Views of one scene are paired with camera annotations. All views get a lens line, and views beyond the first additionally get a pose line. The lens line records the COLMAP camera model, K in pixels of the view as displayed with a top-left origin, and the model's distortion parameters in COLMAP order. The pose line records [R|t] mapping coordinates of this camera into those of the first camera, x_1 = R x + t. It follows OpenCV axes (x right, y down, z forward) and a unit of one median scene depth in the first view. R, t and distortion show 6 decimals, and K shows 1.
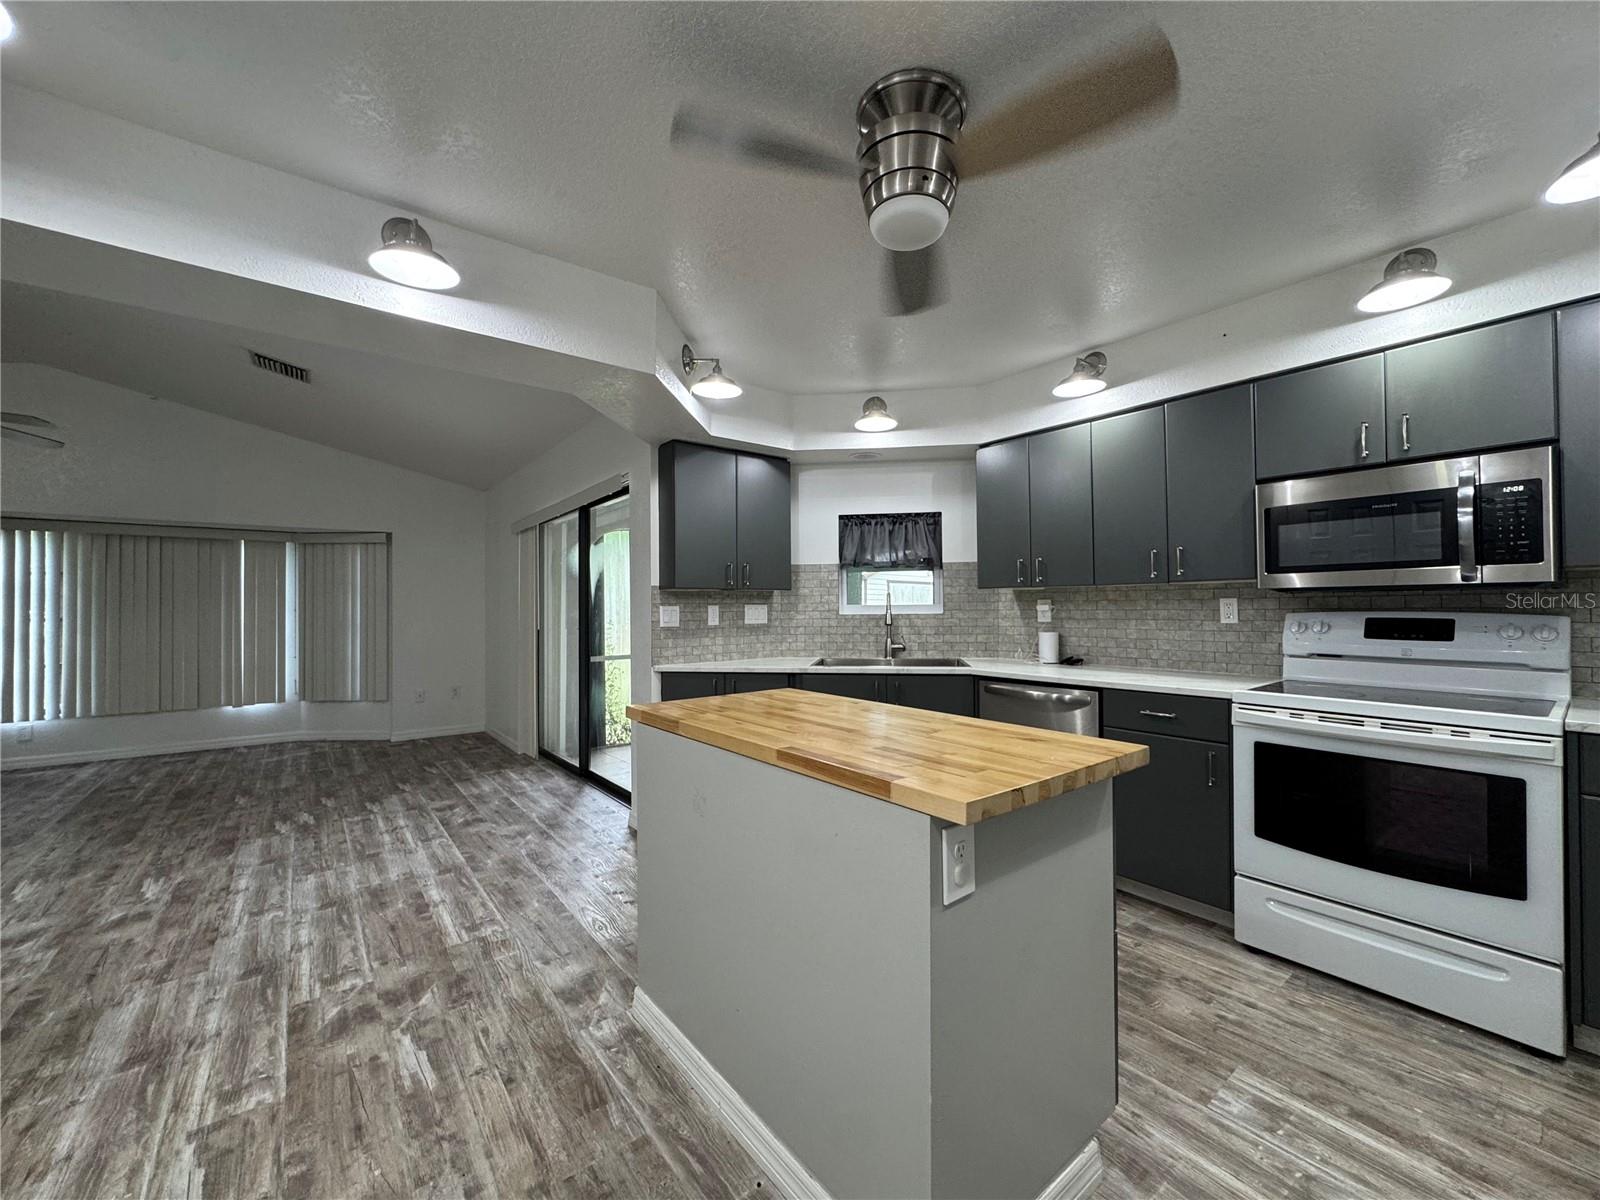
lens RADIAL K [[637.3, 0, 800.0], [0, 637.3, 600.0], [0, 0, 1]] dist [-0.002254, -0.000243]
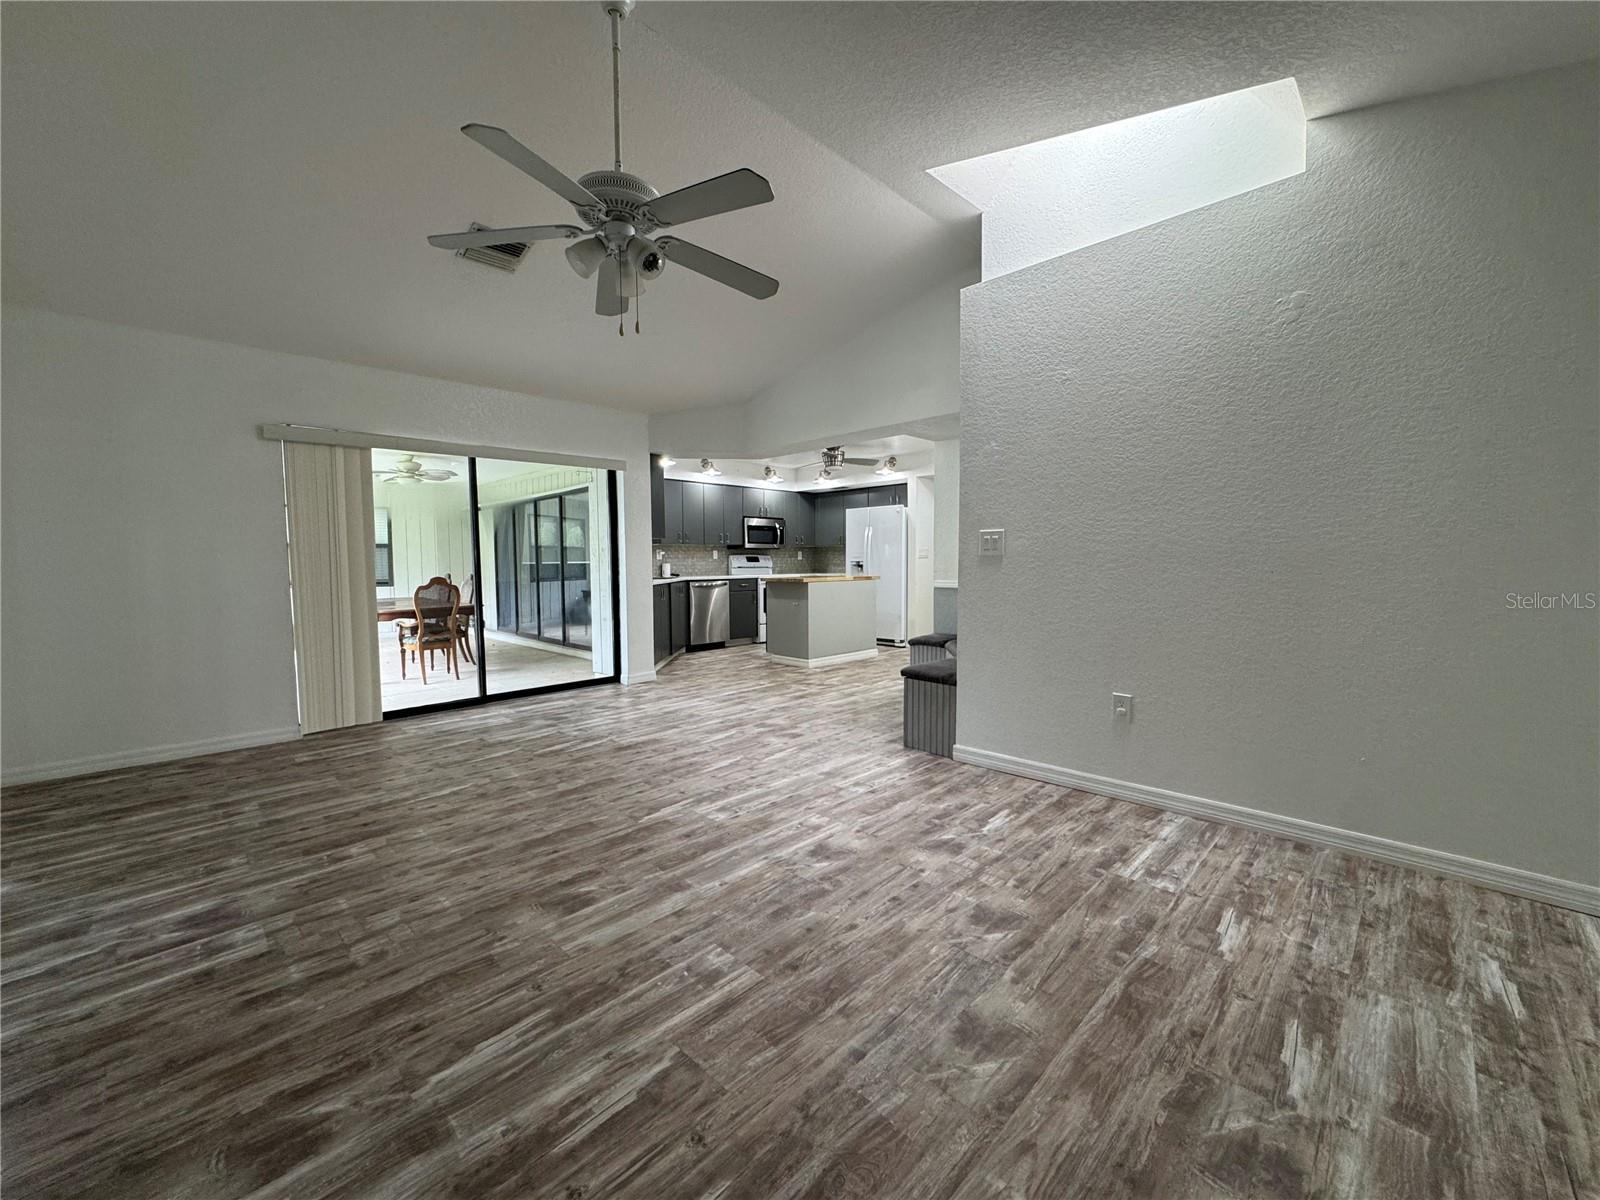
lens RADIAL K [[635.2, 0, 801.4], [0, 635.2, 612.6], [0, 0, 1]] dist [-0.001995, -0.000112]
pose [[-0.130388, -0.072467, 0.988811, -2.534834], [-0.002447, 0.997346, 0.072770, 0.074748], [-0.991460, 0.007068, -0.130219, 1.042475]]
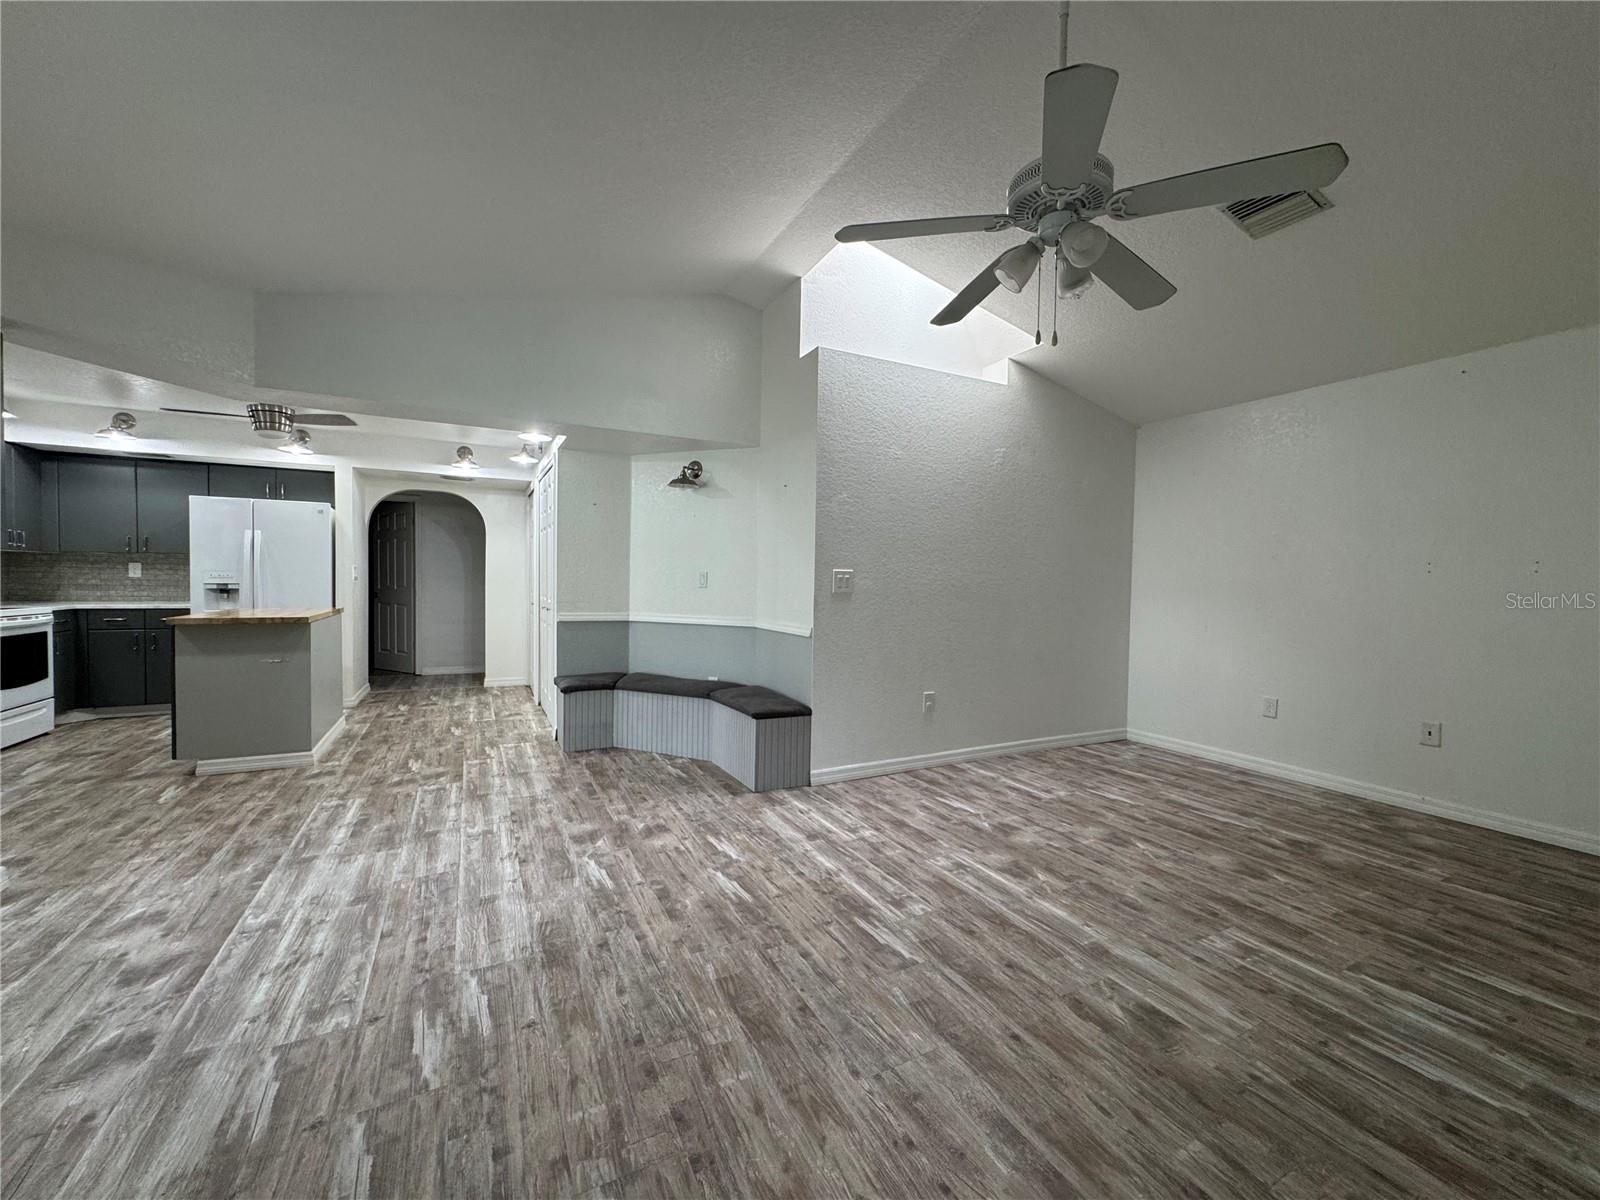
lens RADIAL K [[637.3, 0, 800.0], [0, 637.3, 600.0], [0, 0, 1]] dist [-0.002254, -0.000243]
pose [[-0.982468, -0.013966, 0.185907, -1.530819], [-0.010826, 0.999781, 0.017893, 0.046079], [-0.186116, 0.015567, -0.982404, 1.910560]]
